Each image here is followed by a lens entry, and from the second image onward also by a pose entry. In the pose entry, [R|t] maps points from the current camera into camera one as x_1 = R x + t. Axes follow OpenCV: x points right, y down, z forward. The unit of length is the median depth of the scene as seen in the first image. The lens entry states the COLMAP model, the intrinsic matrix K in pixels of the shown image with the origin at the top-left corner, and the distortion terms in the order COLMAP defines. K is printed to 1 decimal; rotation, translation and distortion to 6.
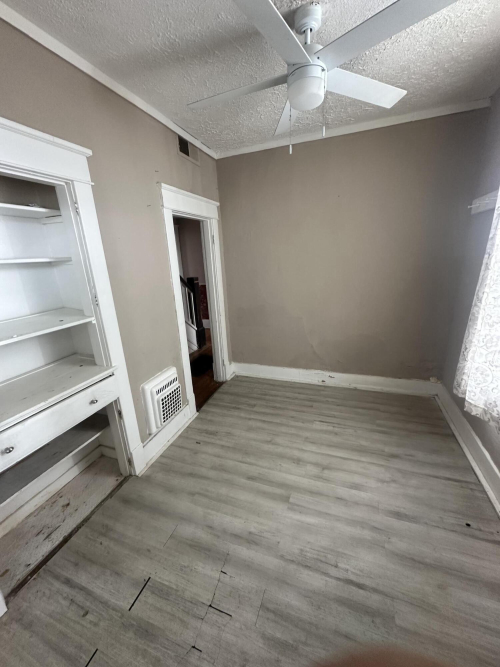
lens RADIAL K [[267.1, 0, 250.0], [0, 267.1, 333.5], [0, 0, 1]] dist [-0.004173, 0.000407]
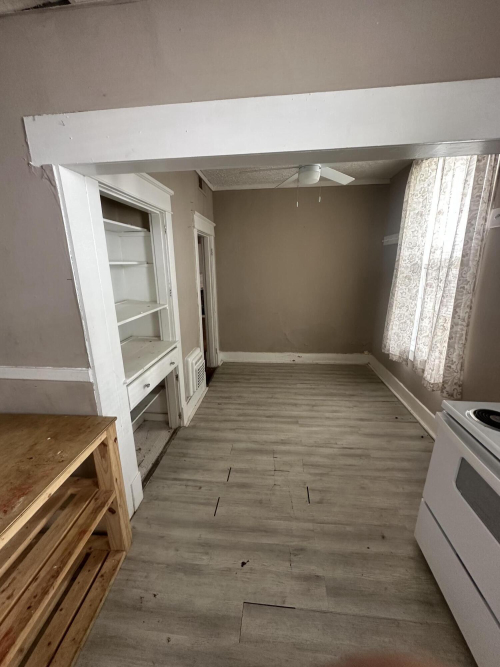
lens RADIAL K [[267.1, 0, 250.0], [0, 267.1, 333.5], [0, 0, 1]] dist [-0.004173, 0.000407]
pose [[0.967244, -0.028375, 0.252257, -0.417601], [0.038276, 0.998674, -0.034429, 0.124991], [-0.250946, 0.042956, 0.967048, -0.375079]]
